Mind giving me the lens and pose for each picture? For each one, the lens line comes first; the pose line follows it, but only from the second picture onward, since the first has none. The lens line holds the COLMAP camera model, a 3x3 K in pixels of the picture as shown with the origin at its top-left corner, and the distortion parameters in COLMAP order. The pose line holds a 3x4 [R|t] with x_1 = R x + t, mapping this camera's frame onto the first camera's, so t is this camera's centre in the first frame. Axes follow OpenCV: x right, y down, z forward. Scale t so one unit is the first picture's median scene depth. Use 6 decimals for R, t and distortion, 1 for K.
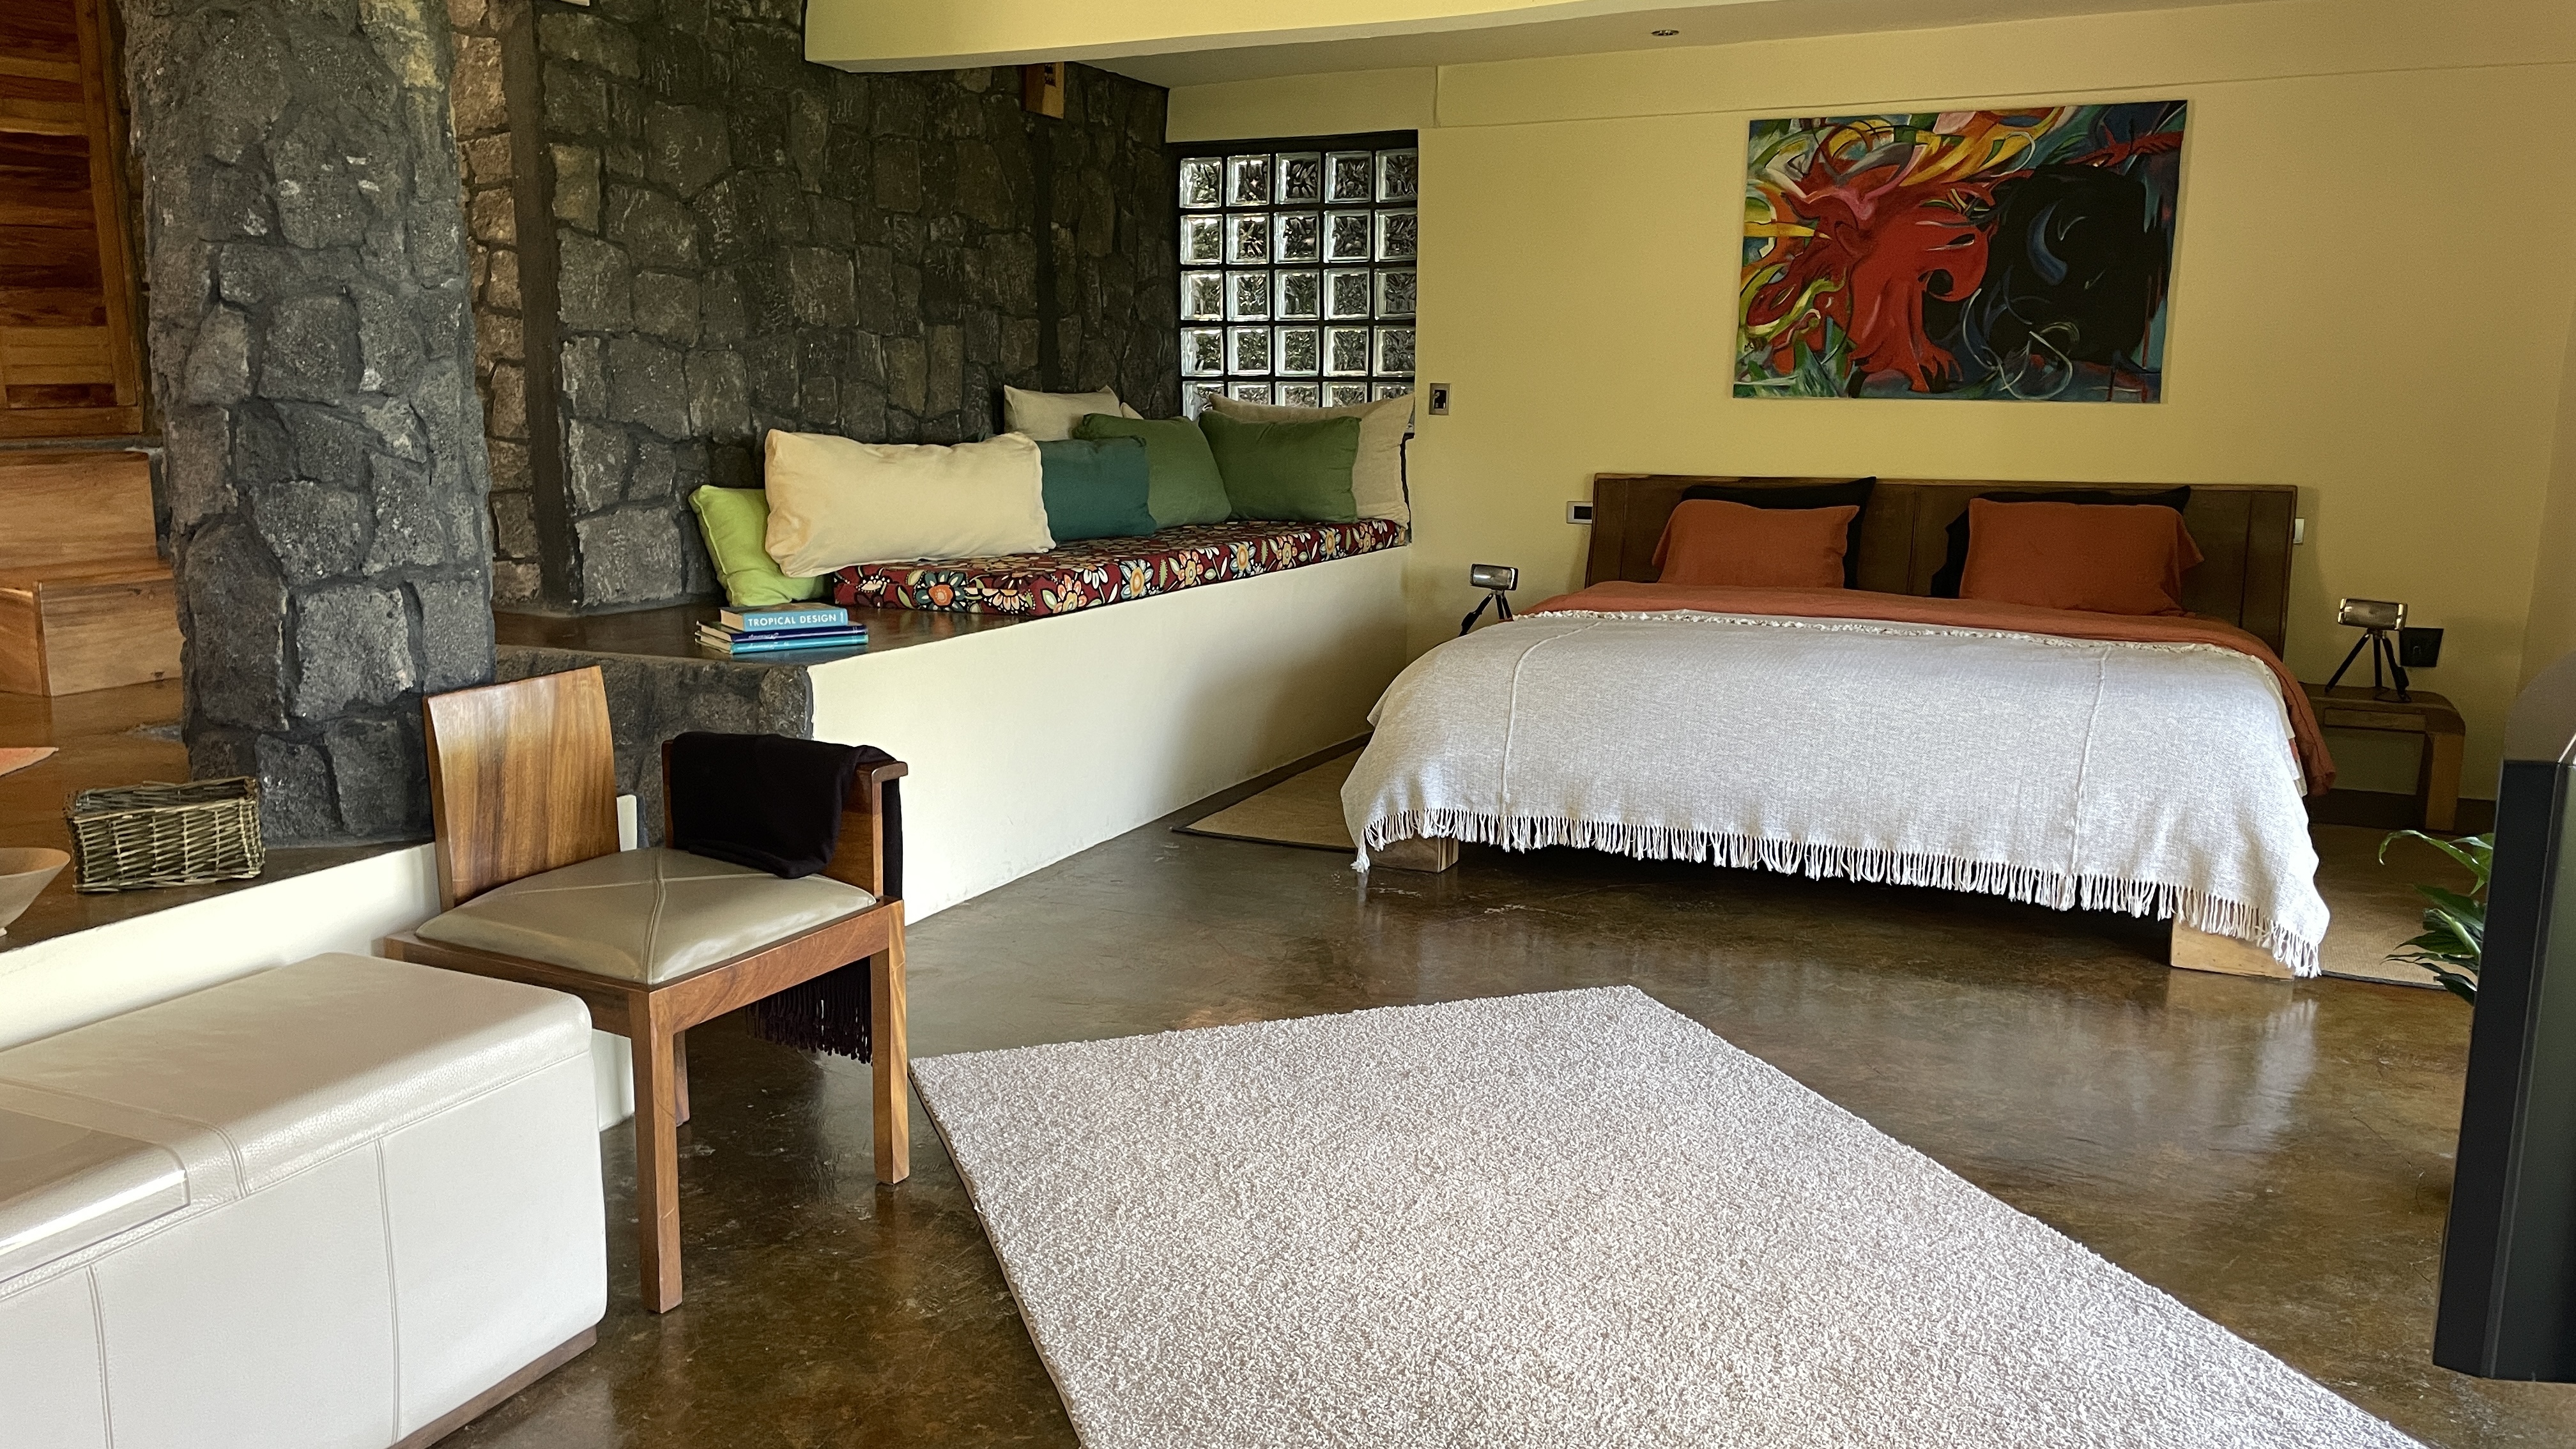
lens RADIAL K [[1927.6, 0, 1278.8], [0, 1927.6, 723.8], [0, 0, 1]] dist [0.106529, -0.145907]
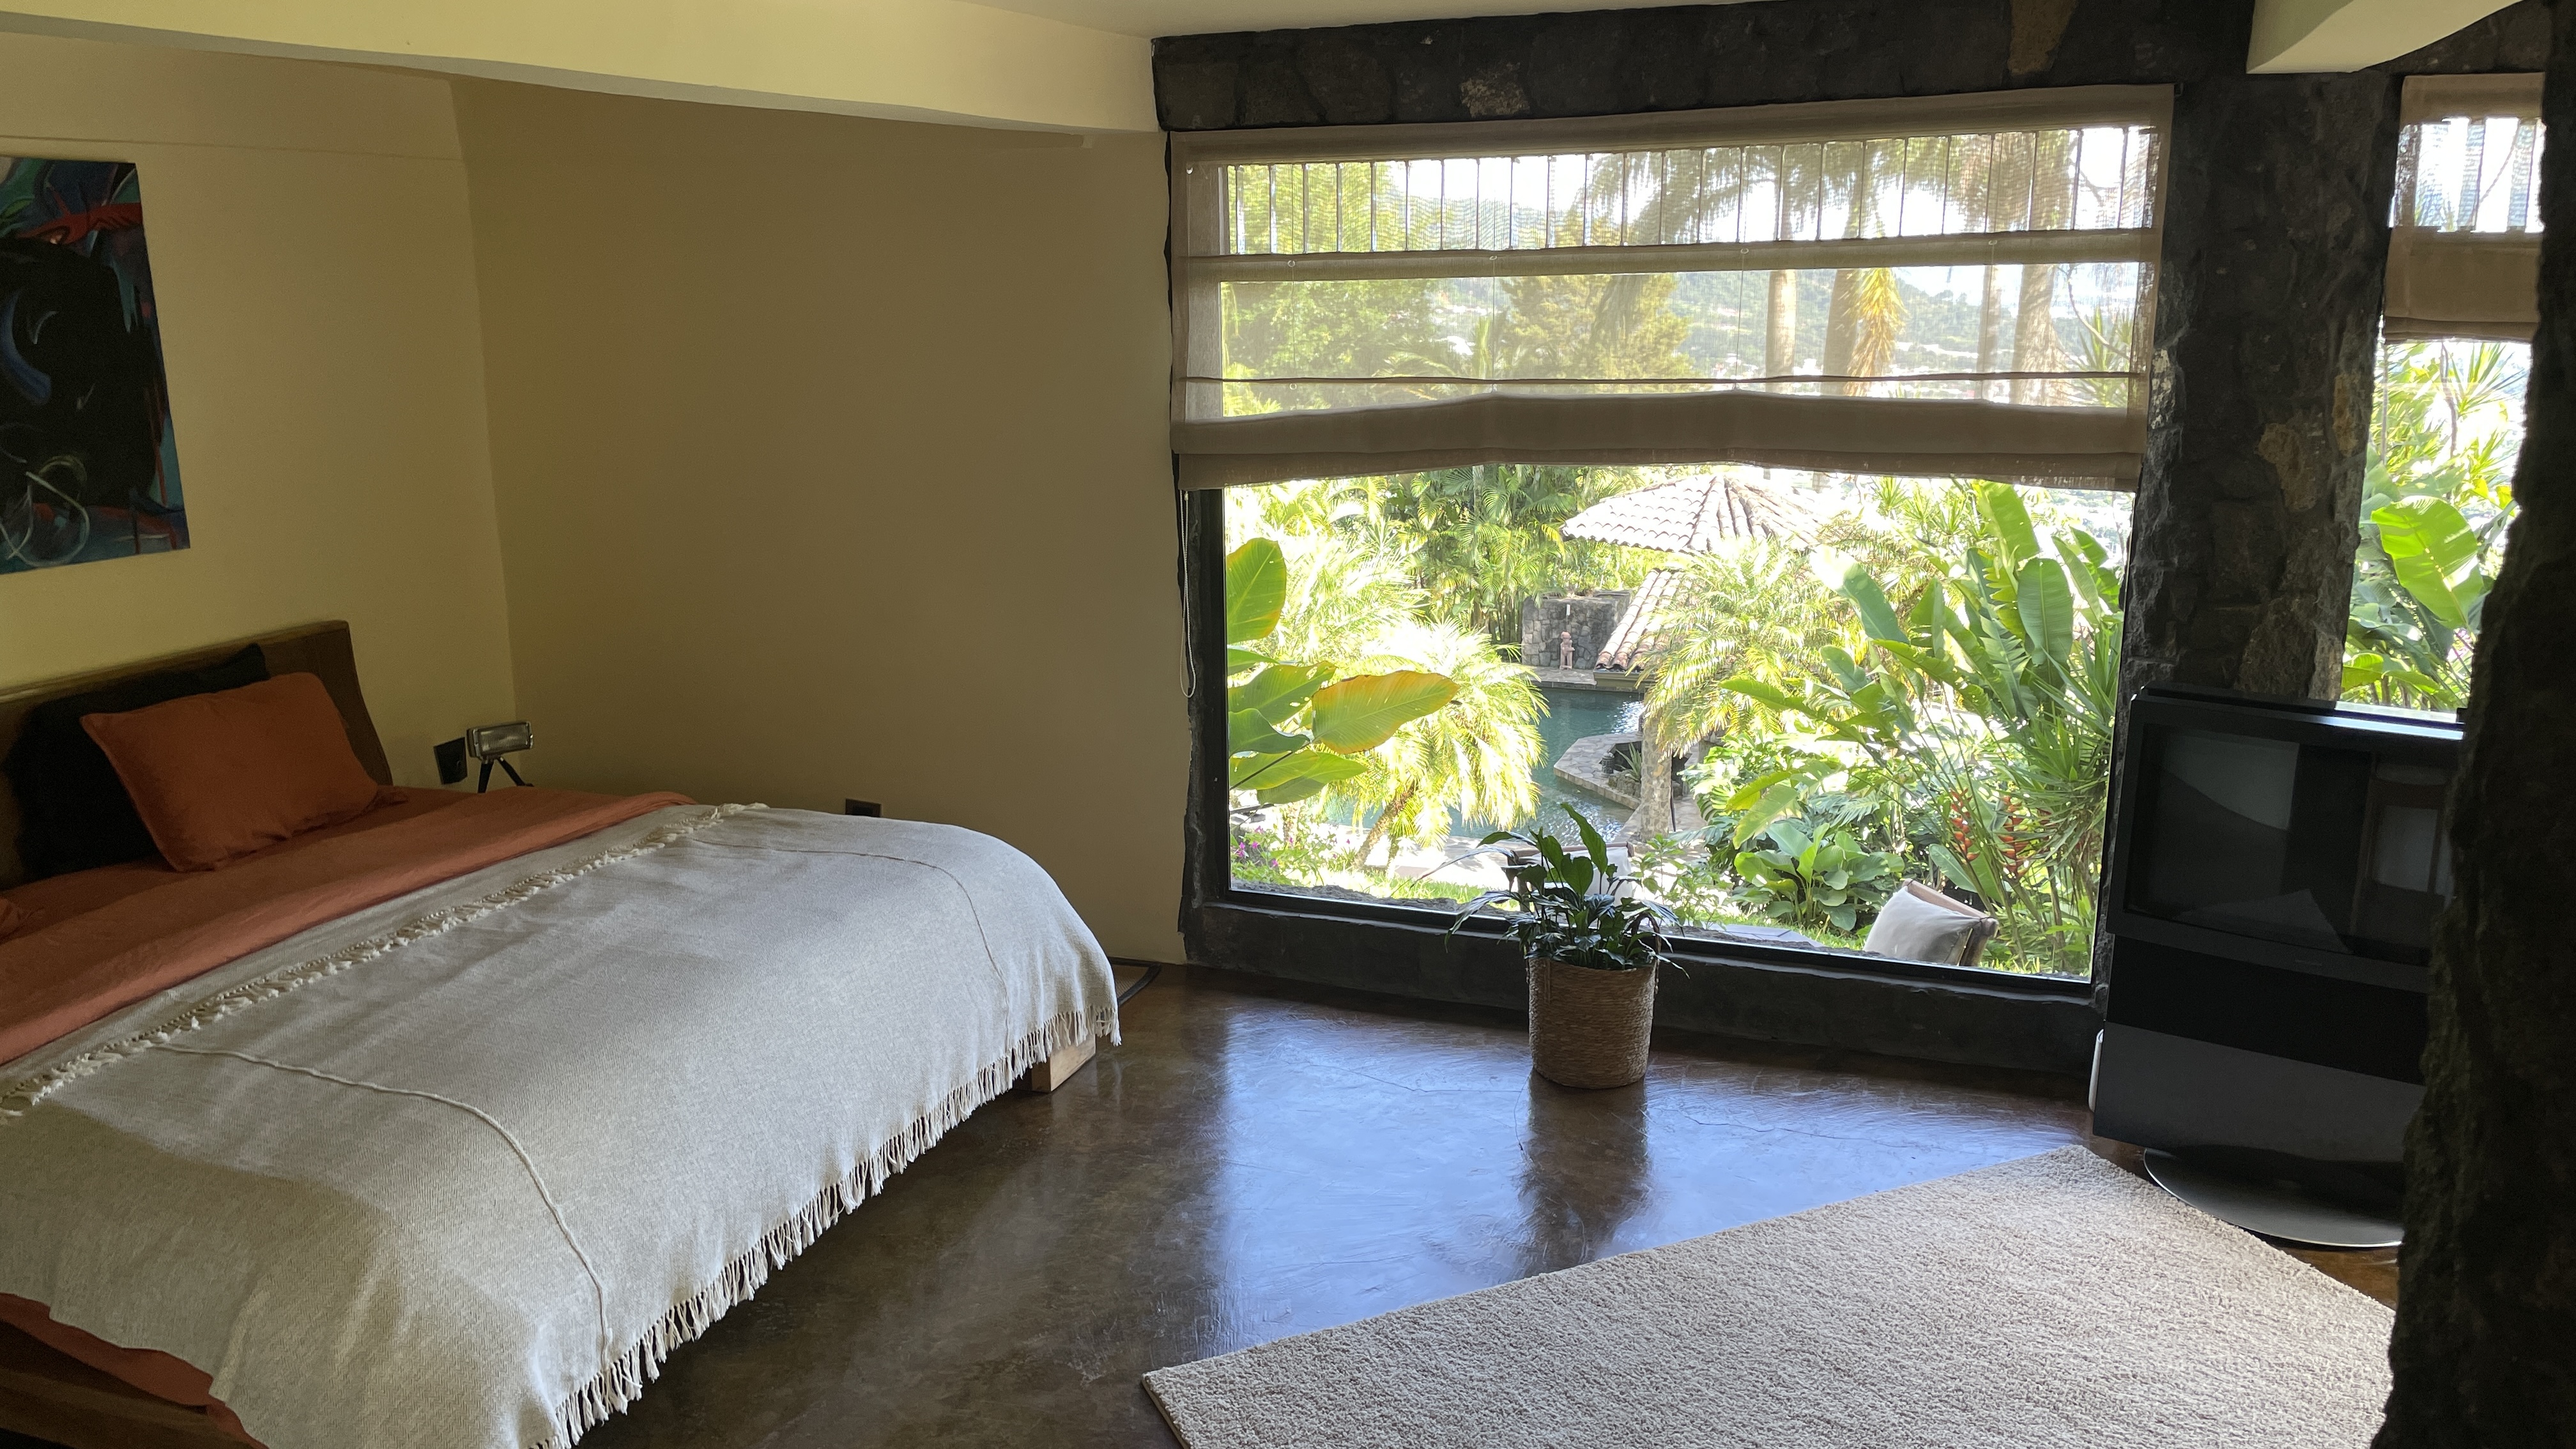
lens RADIAL K [[1923.7, 0, 1302.4], [0, 1923.7, 712.8], [0, 0, 1]] dist [0.100394, -0.127893]
pose [[-0.067529, -0.220581, 0.973028, -0.511930], [0.188792, 0.954810, 0.229553, -0.281710], [-0.979692, 0.199202, -0.022834, 0.853546]]
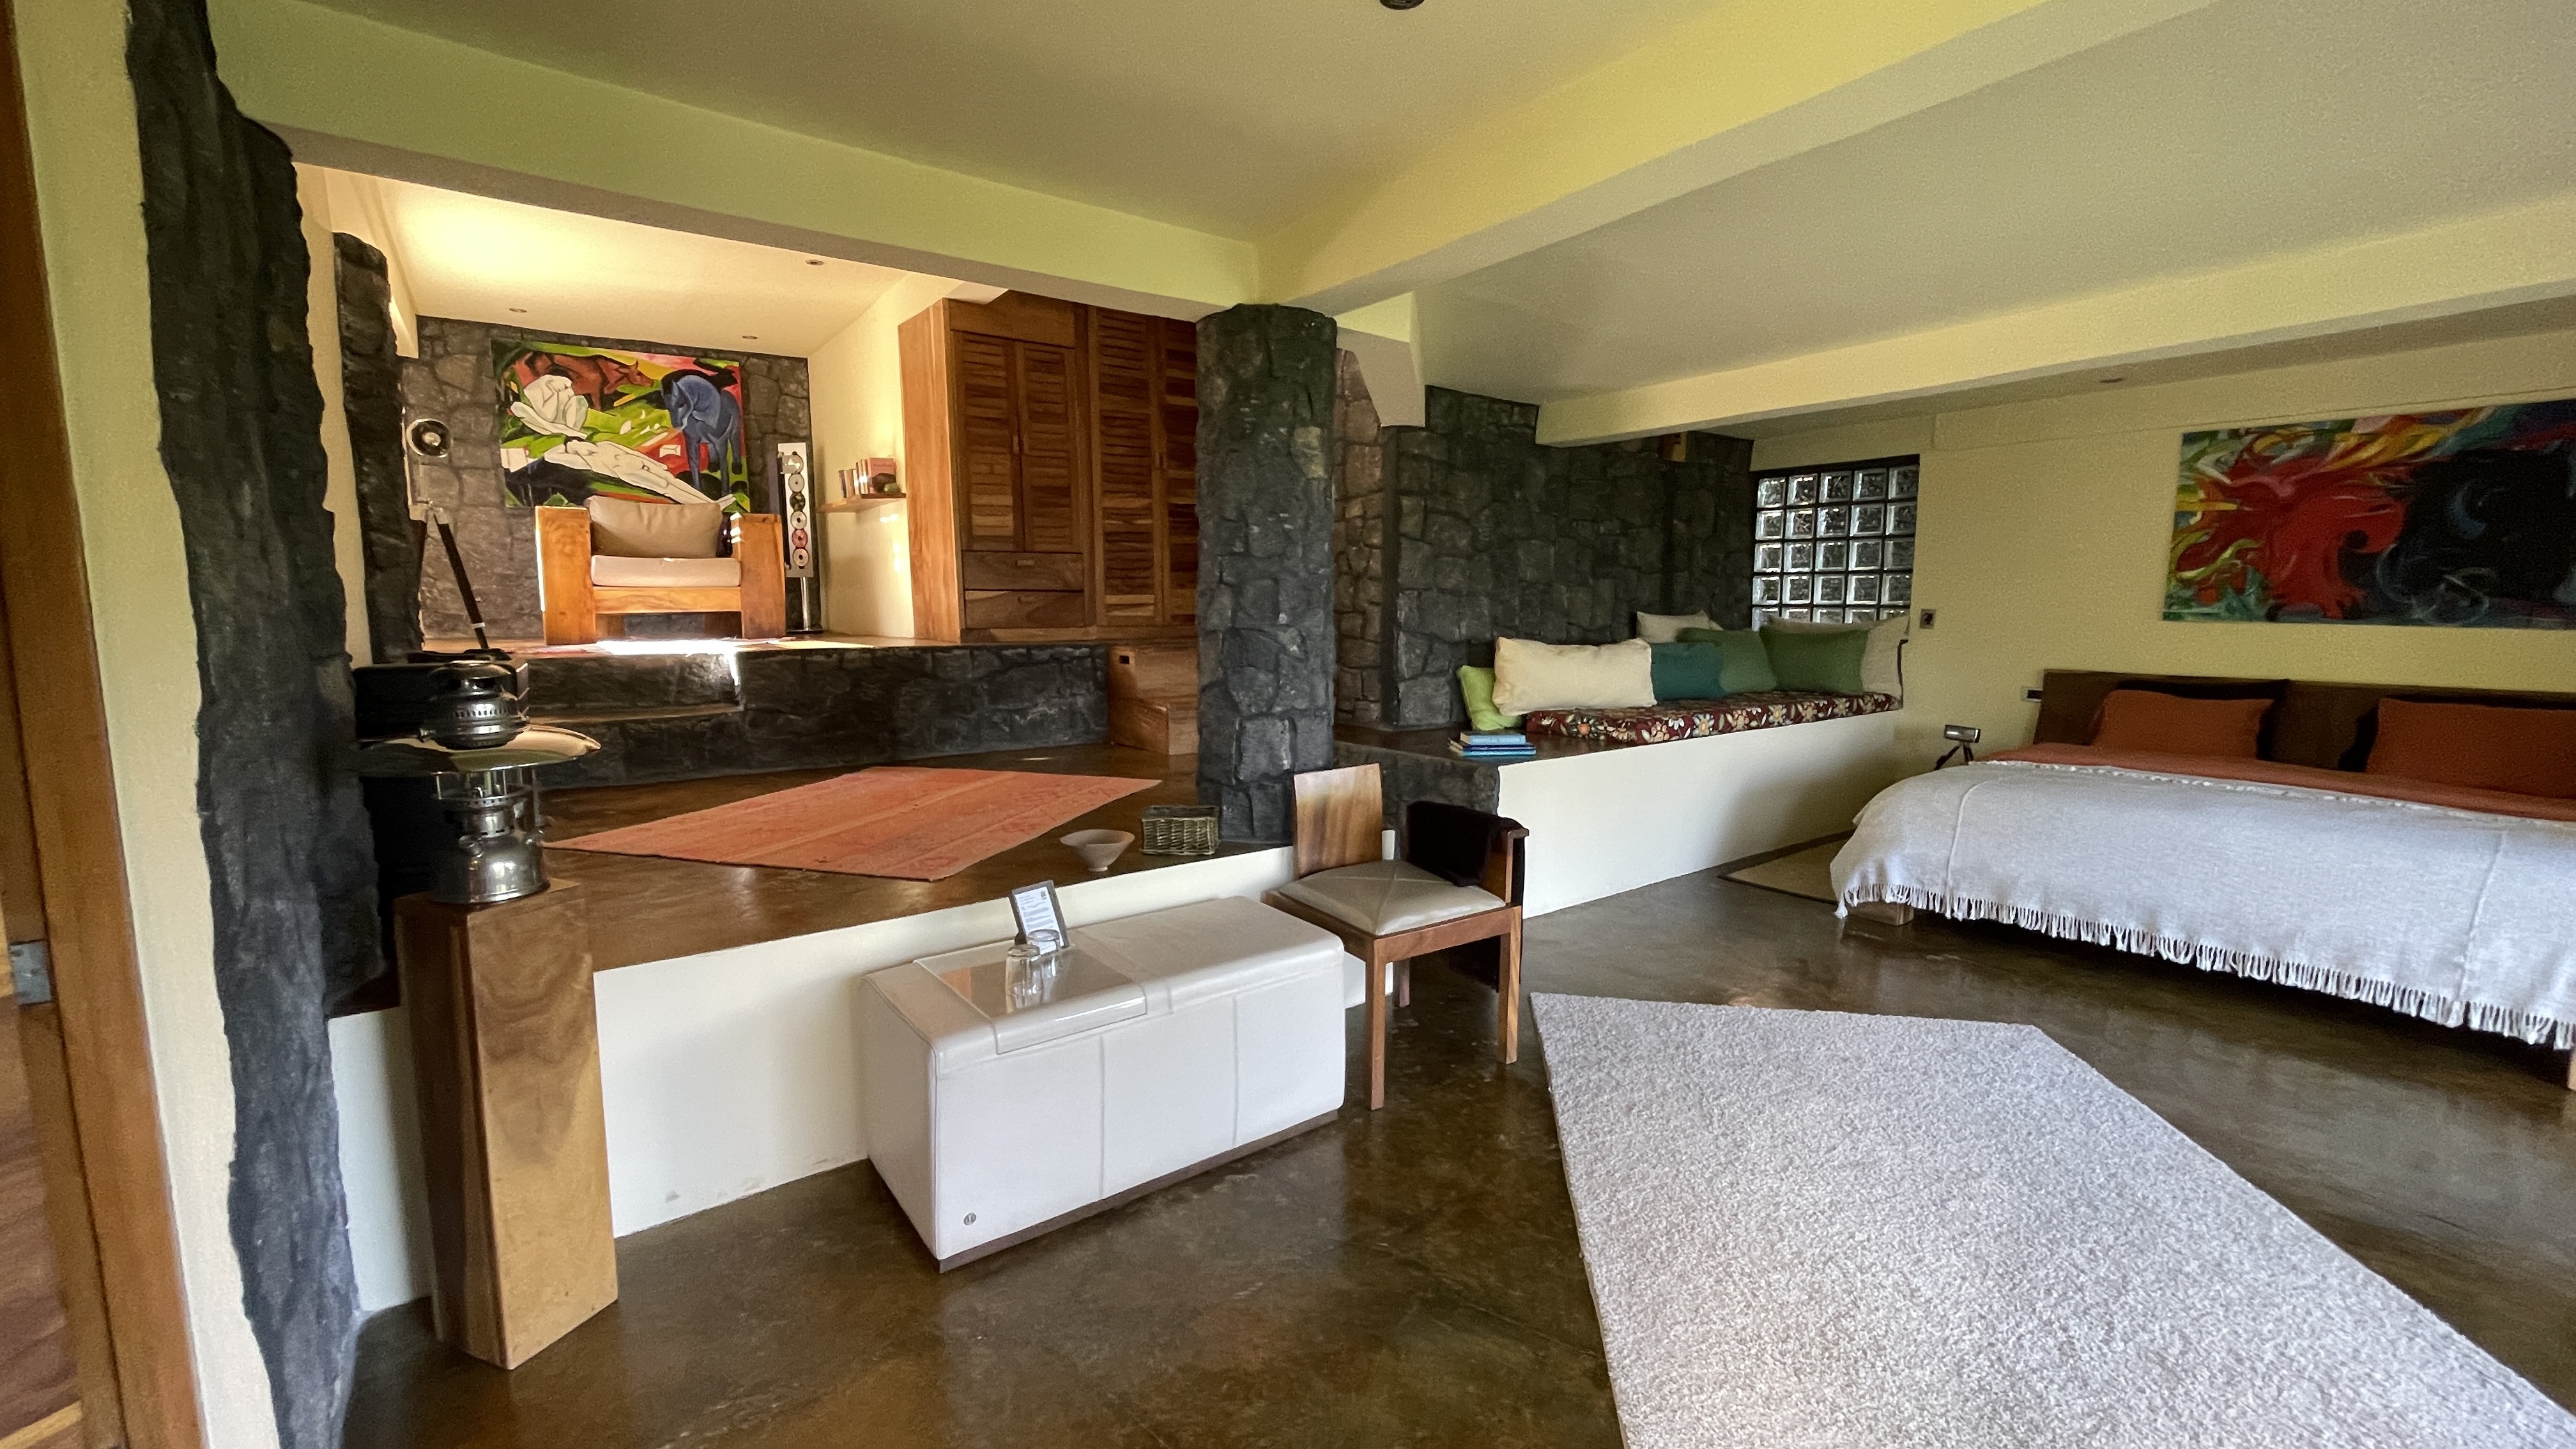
lens RADIAL K [[1029.4, 0, 1282.3], [0, 1029.4, 722.9], [0, 0, 1]] dist [-0.002944, -0.000252]
pose [[0.878612, 0.051736, -0.474725, 0.038207], [-0.079194, 0.996134, -0.038012, -0.016840], [0.470924, 0.070993, 0.879313, 0.036799]]
